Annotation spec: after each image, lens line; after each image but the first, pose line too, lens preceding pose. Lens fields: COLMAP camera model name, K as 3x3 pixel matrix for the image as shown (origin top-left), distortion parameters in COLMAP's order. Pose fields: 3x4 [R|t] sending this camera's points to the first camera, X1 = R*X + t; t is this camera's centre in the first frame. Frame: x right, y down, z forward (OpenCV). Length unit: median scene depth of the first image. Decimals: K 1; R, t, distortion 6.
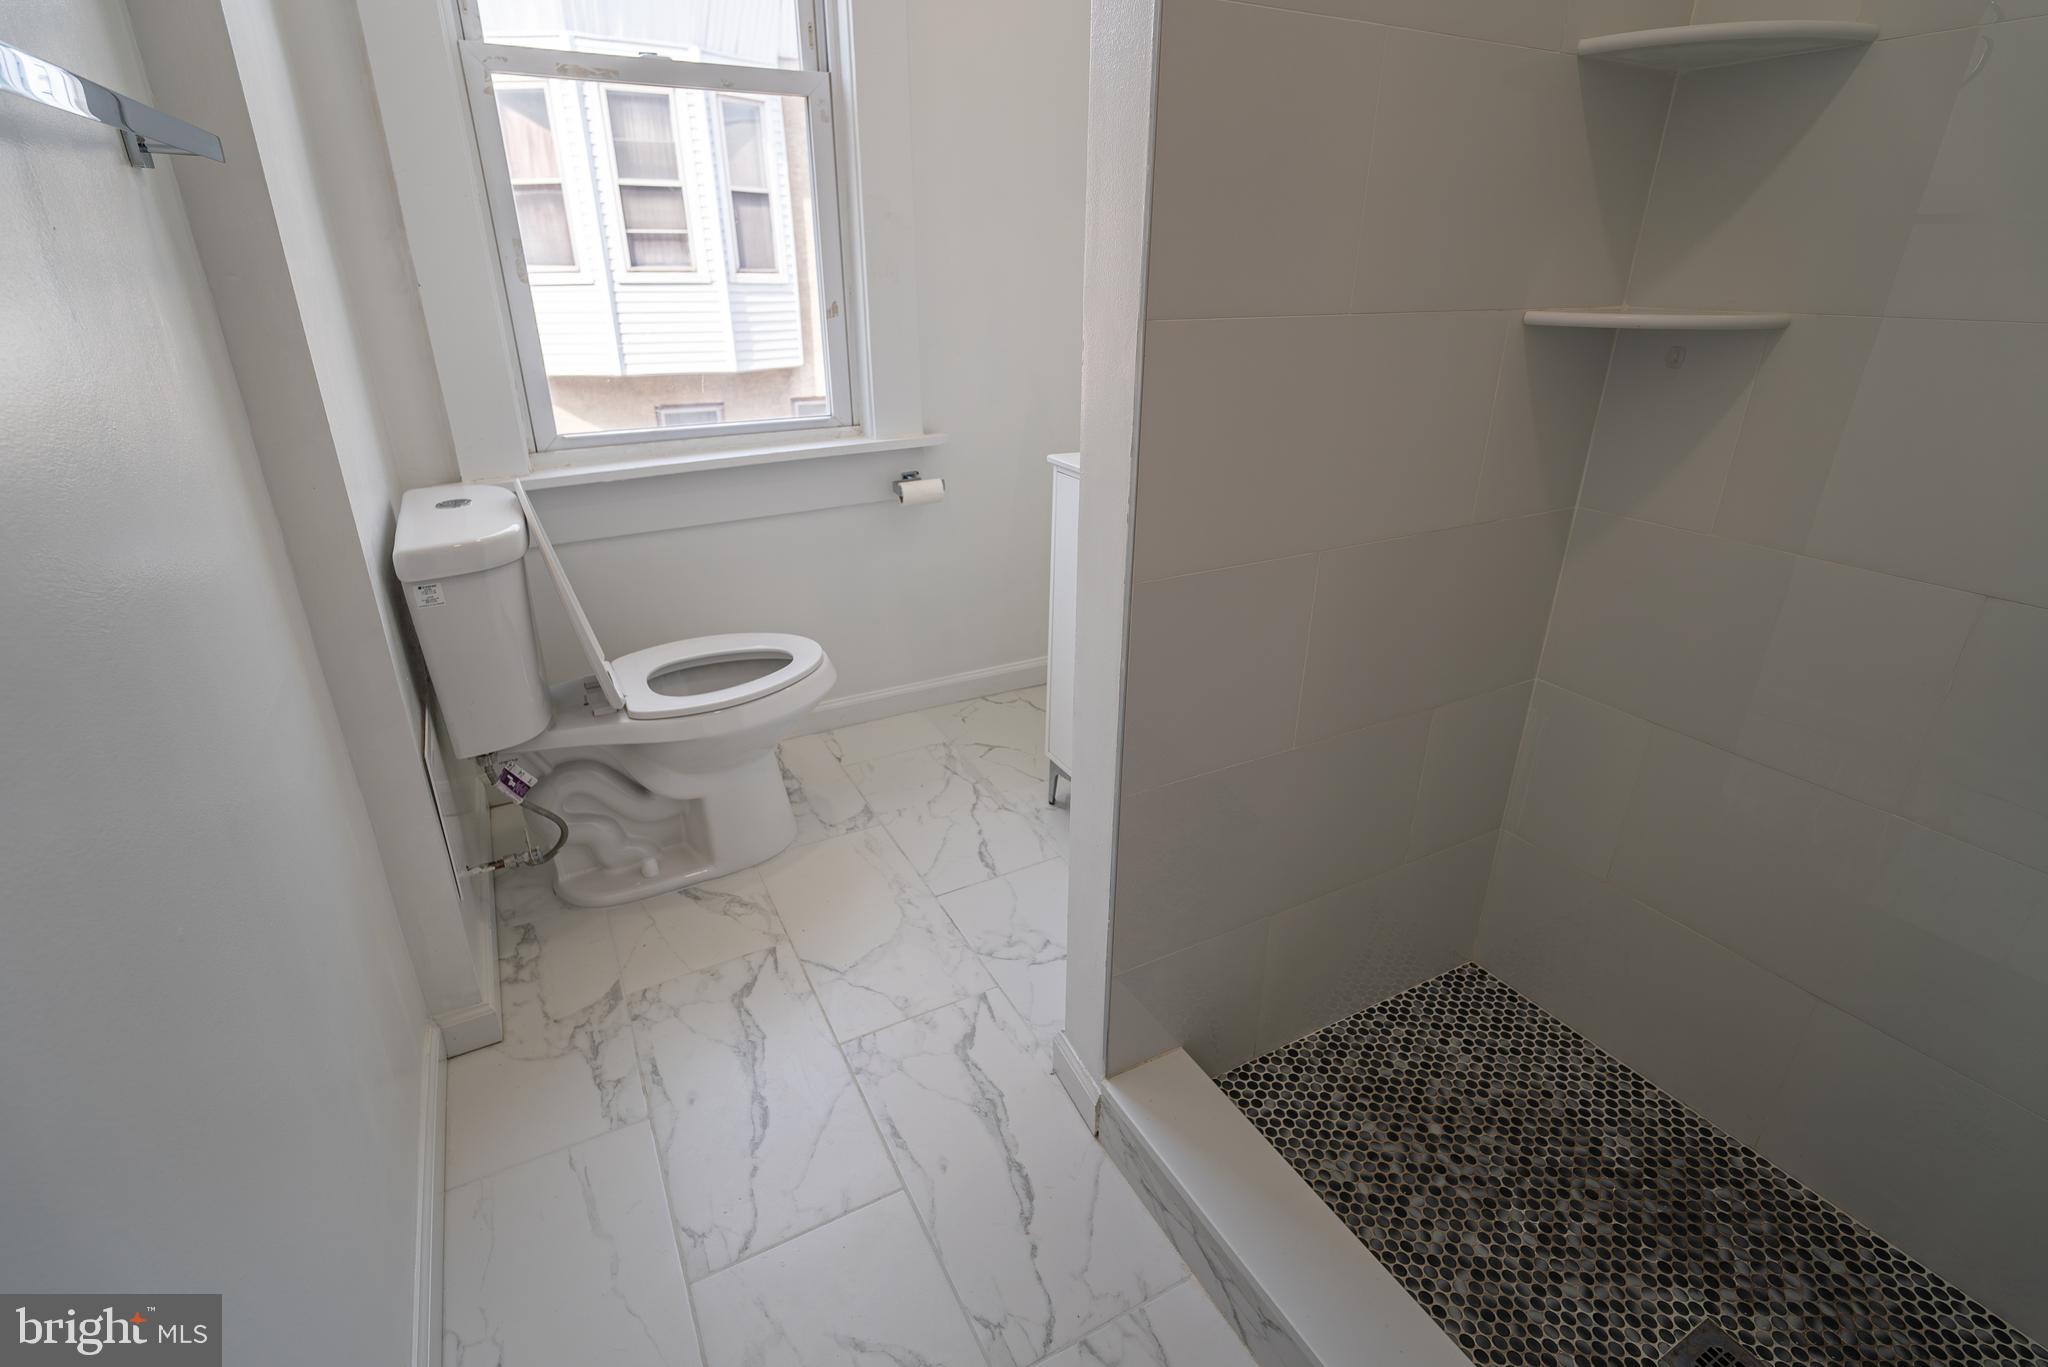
lens RADIAL K [[973.4, 0, 1022.7], [0, 973.4, 668.2], [0, 0, 1]] dist [0.001903, -0.002161]
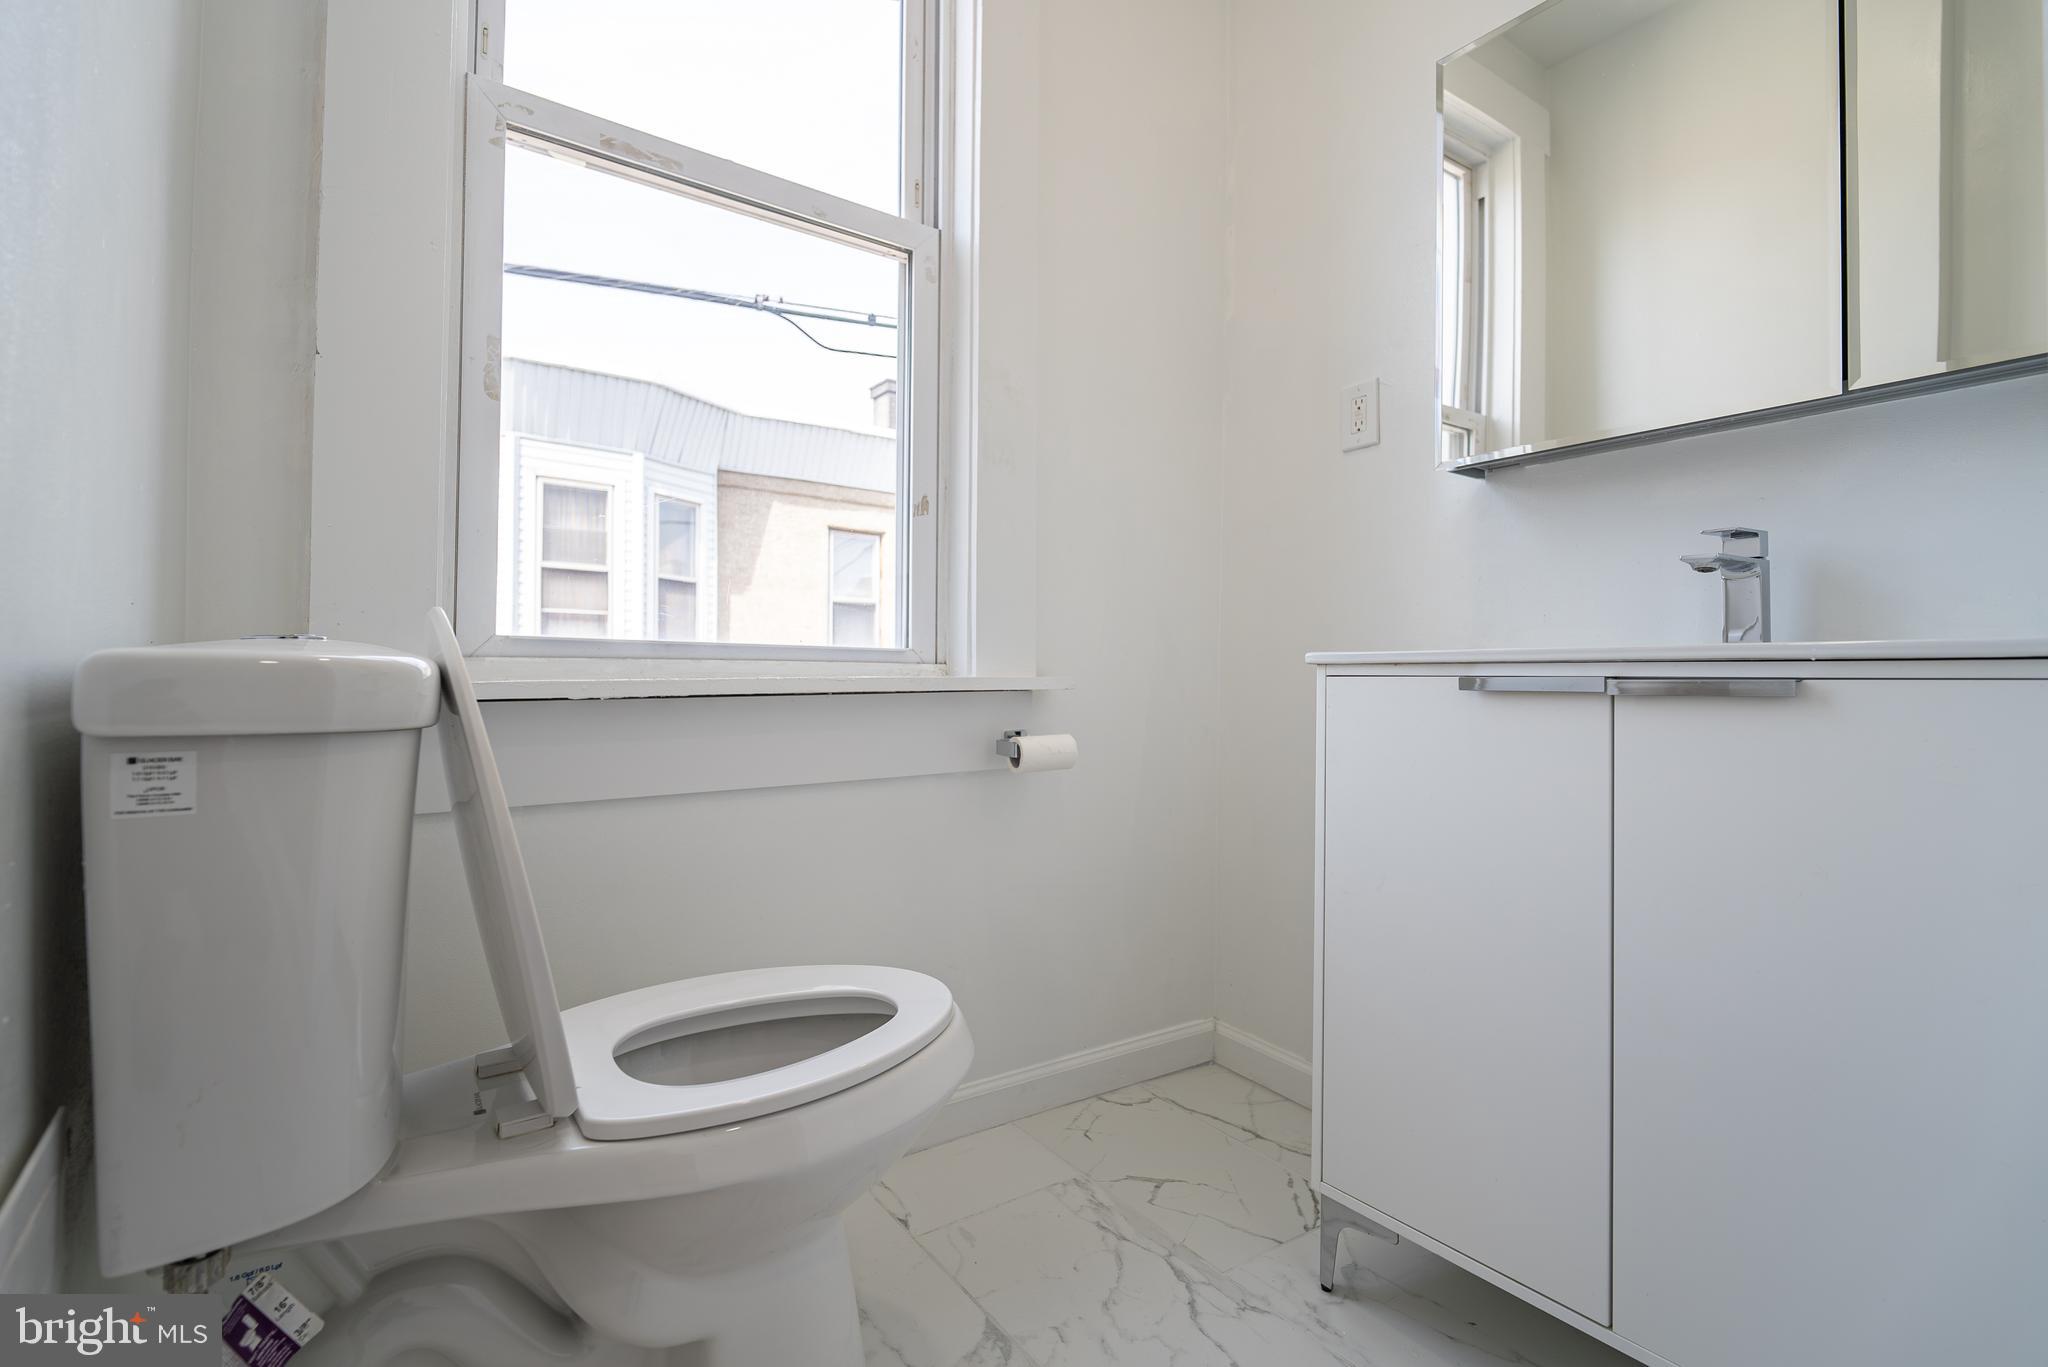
lens RADIAL K [[964.9, 0, 1021.7], [0, 964.9, 660.9], [0, 0, 1]] dist [0.000301, -0.002840]
pose [[0.992117, 0.009664, 0.124939, -0.294040], [0.042860, 0.910724, -0.410785, 0.046729], [-0.117754, 0.412901, 0.903131, 0.551137]]
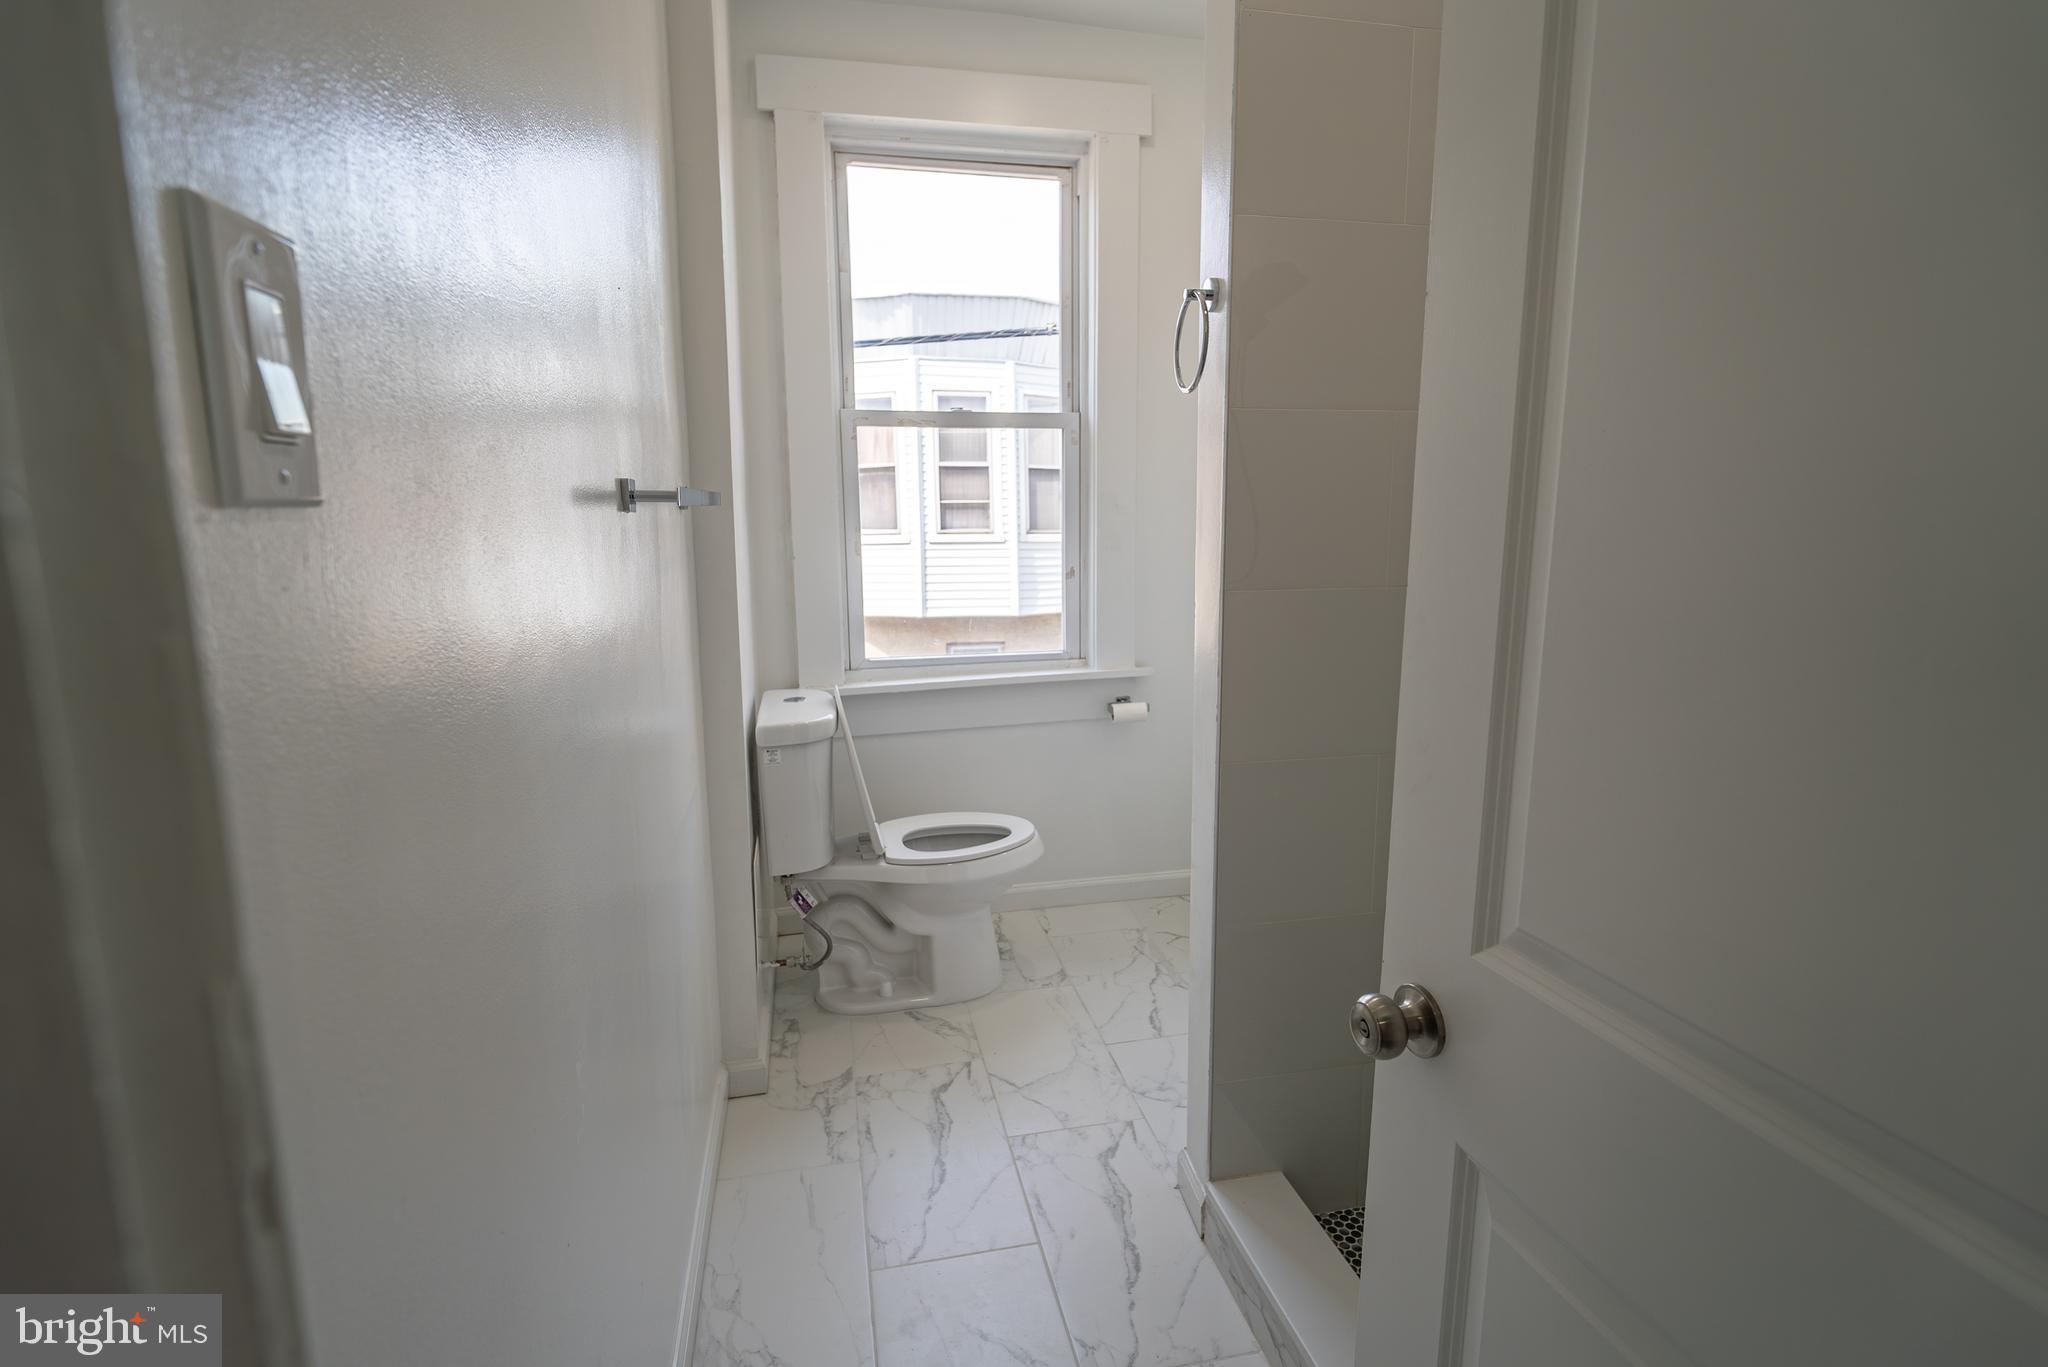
lens RADIAL K [[996.3, 0, 1018.0], [0, 996.3, 654.7], [0, 0, 1]] dist [0.001443, -0.000609]
pose [[0.959931, 0.027469, -0.278888, 0.160033], [-0.097837, 0.965415, -0.241664, 0.097864], [0.262604, 0.259266, 0.929419, -0.332548]]
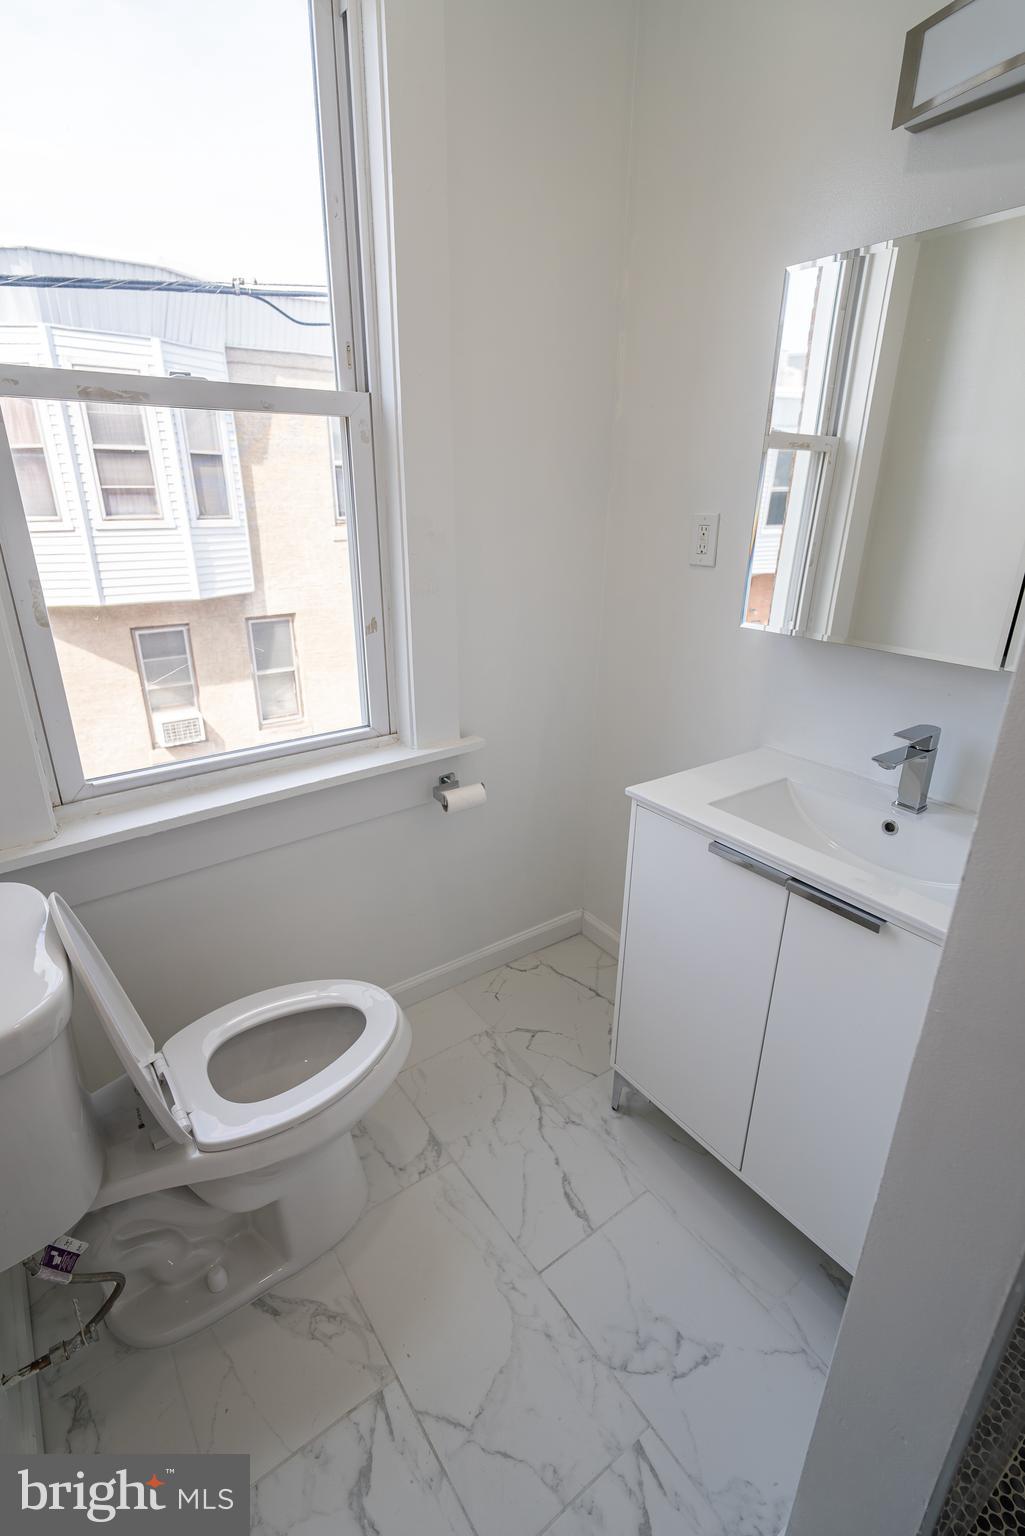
lens RADIAL K [[725.3, 0, 499.8], [0, 725.3, 768.9], [0, 0, 1]] dist [-0.003719, -0.001794]
pose [[0.991861, -0.047410, 0.118172, -0.224329], [0.051069, 0.998299, -0.028133, -0.275352], [-0.116637, 0.033939, 0.992595, 0.368583]]
